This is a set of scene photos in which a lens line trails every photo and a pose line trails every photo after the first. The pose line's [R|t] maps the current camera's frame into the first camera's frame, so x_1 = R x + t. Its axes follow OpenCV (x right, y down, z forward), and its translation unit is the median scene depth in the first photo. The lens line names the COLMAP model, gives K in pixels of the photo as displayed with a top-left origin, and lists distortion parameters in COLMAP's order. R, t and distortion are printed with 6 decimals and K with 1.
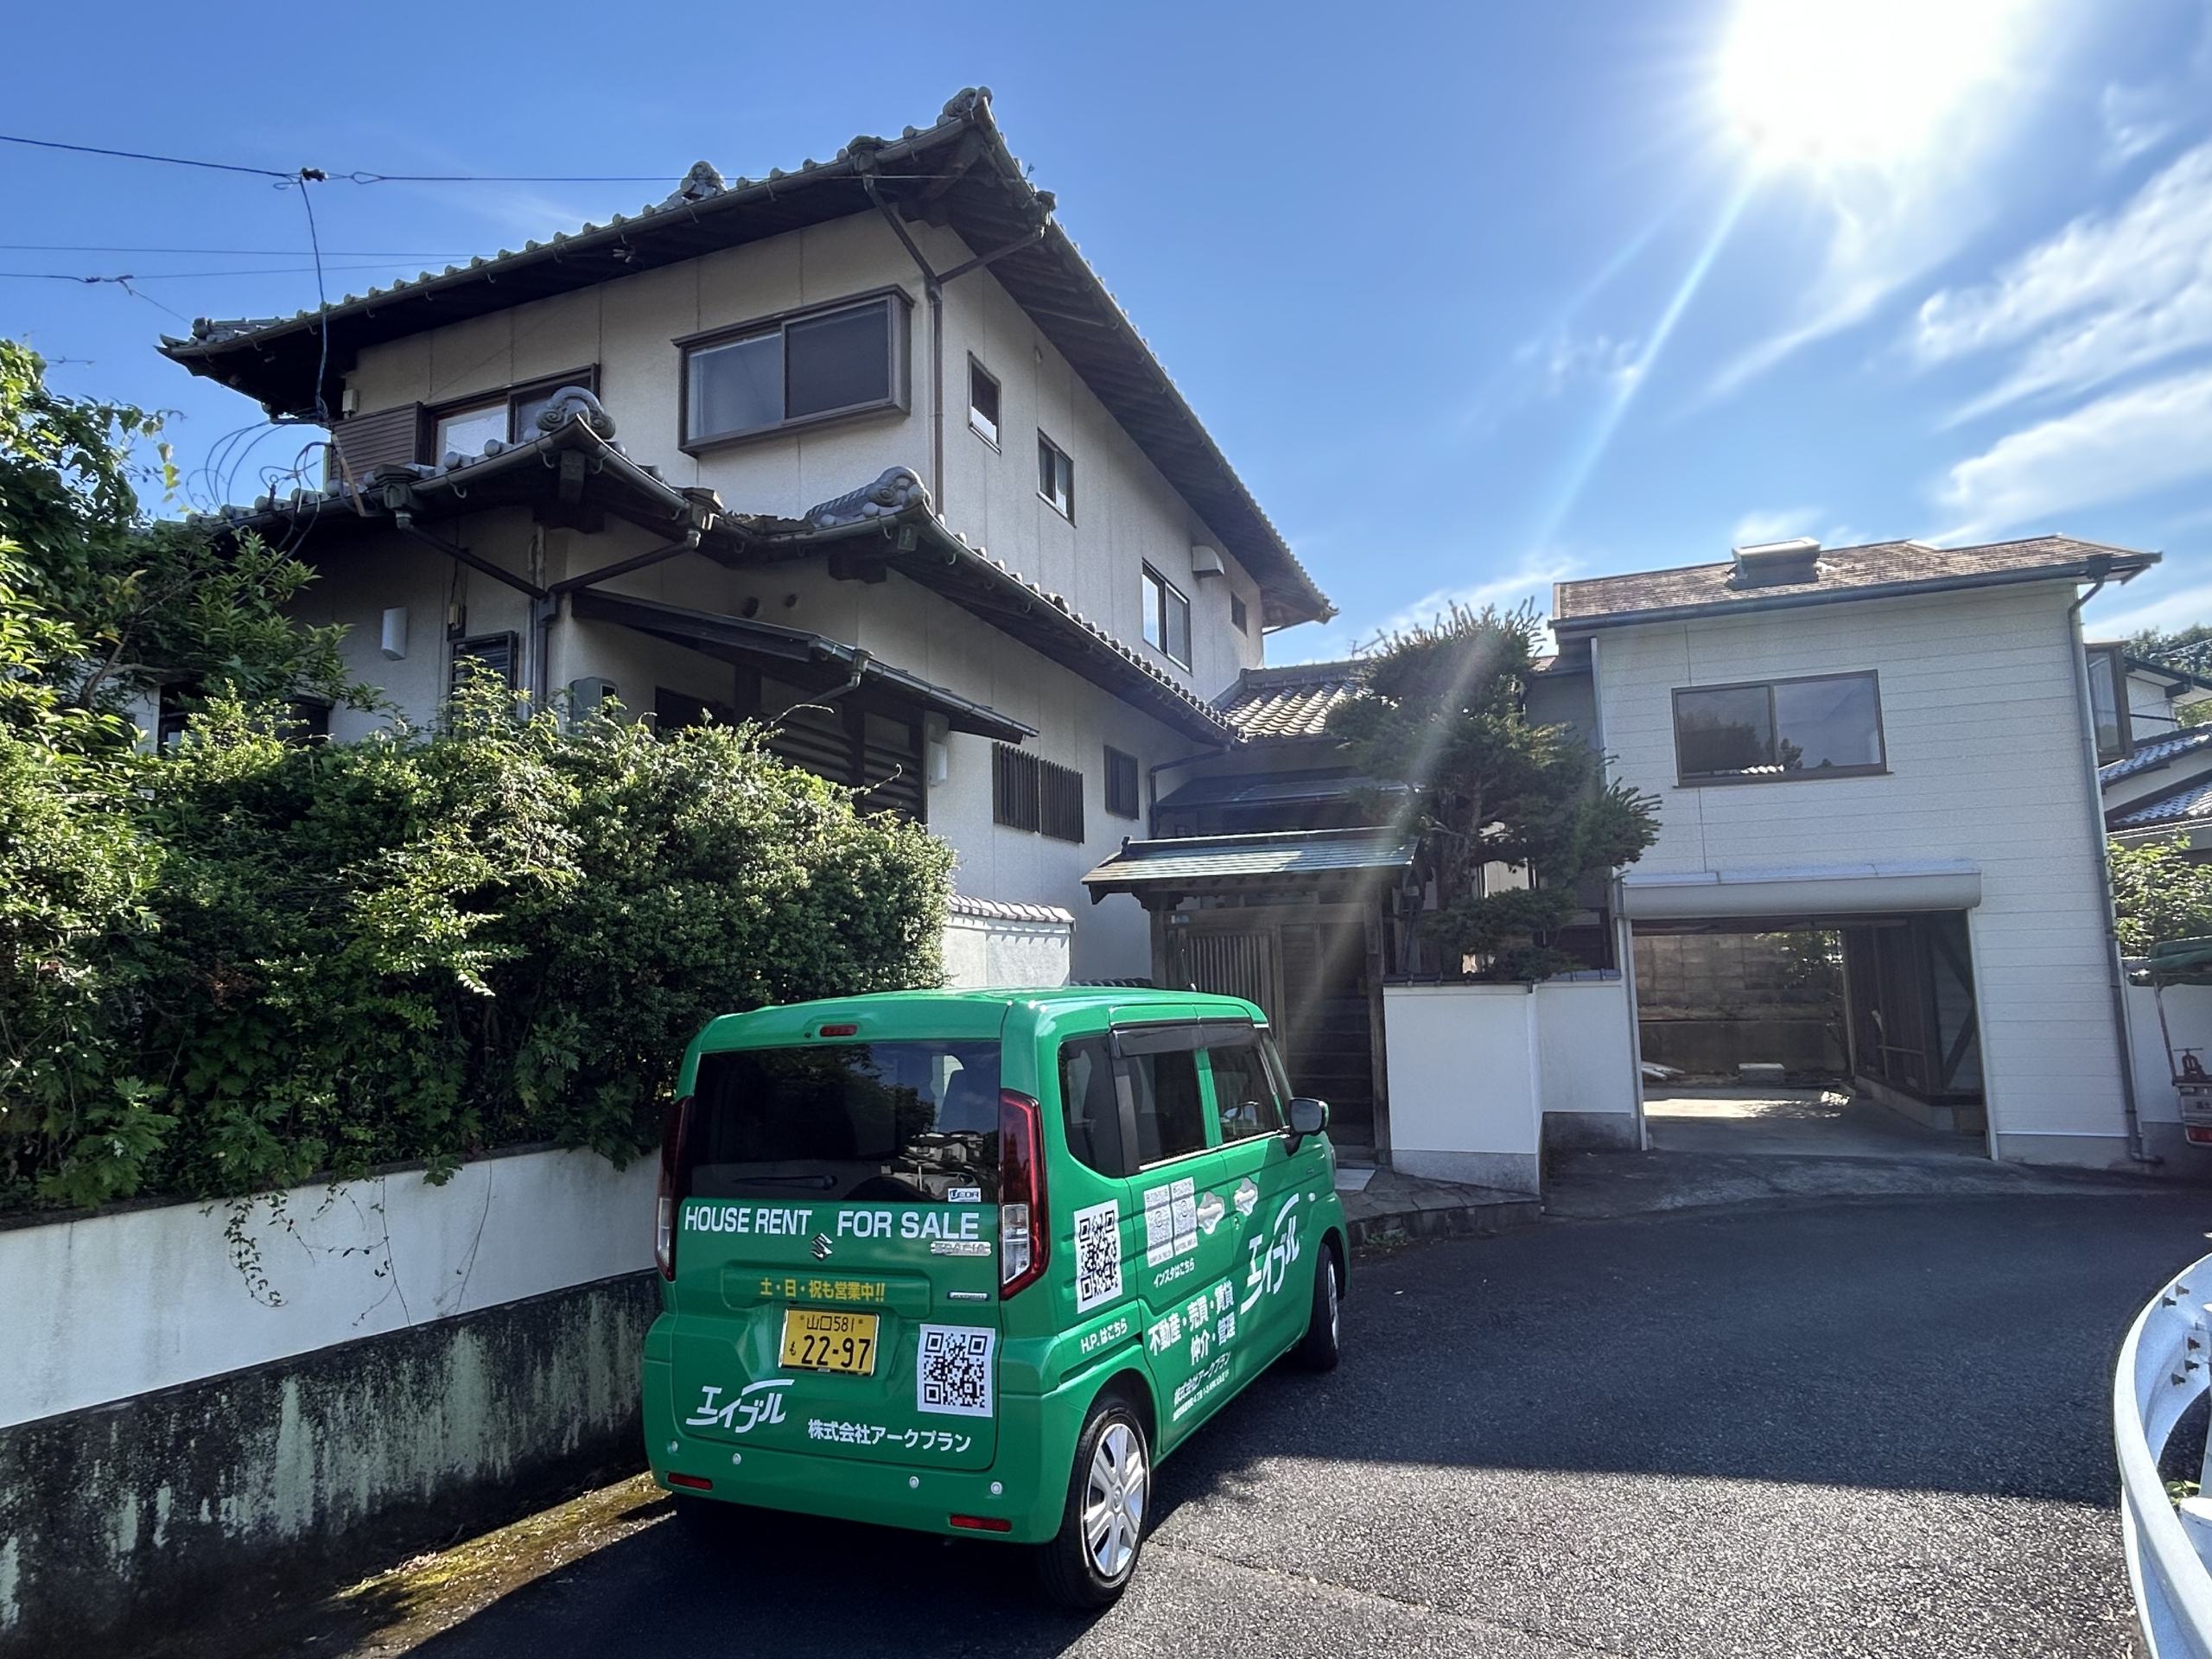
lens RADIAL K [[1221.6, 0, 1099.5], [0, 1221.6, 783.3], [0, 0, 1]] dist [0.006001, -0.001614]
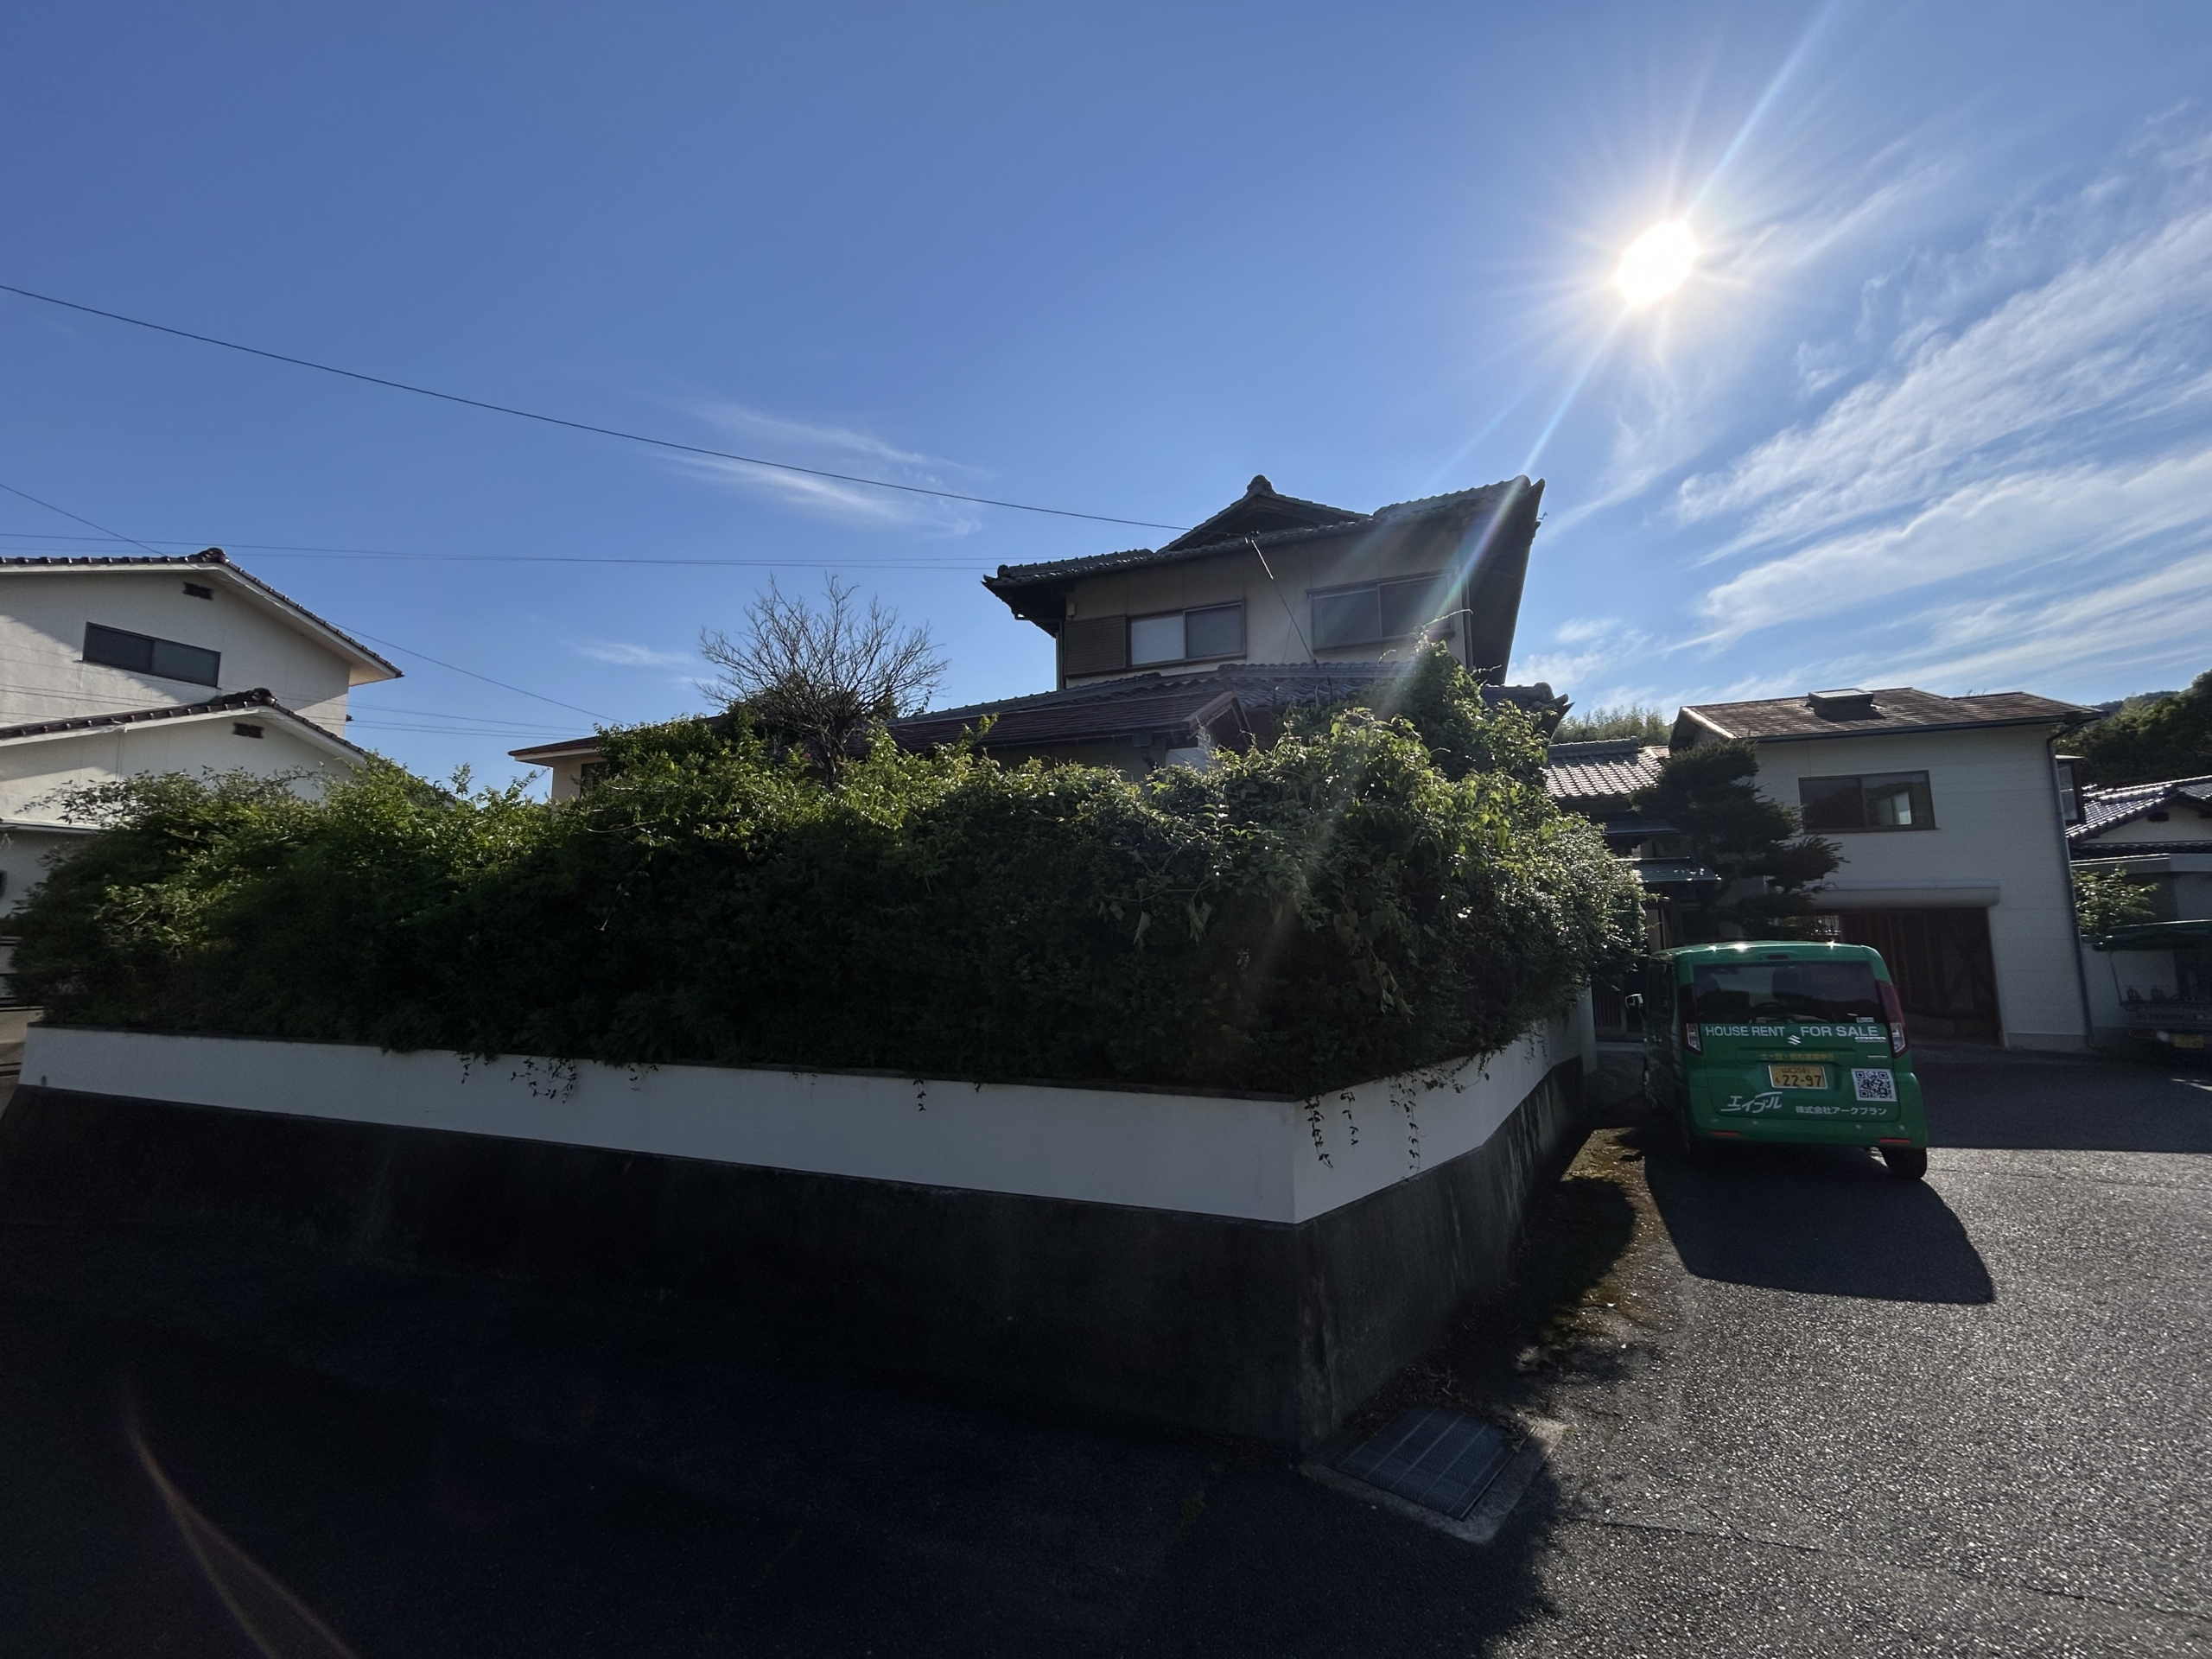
lens RADIAL K [[898.0, 0, 1060.6], [0, 898.0, 783.5], [0, 0, 1]] dist [0.007275, -0.003933]
pose [[0.999829, 0.015495, -0.010129, -0.690628], [-0.015601, 0.999823, -0.010477, -0.046288], [0.009965, 0.010634, 0.999894, -0.360593]]
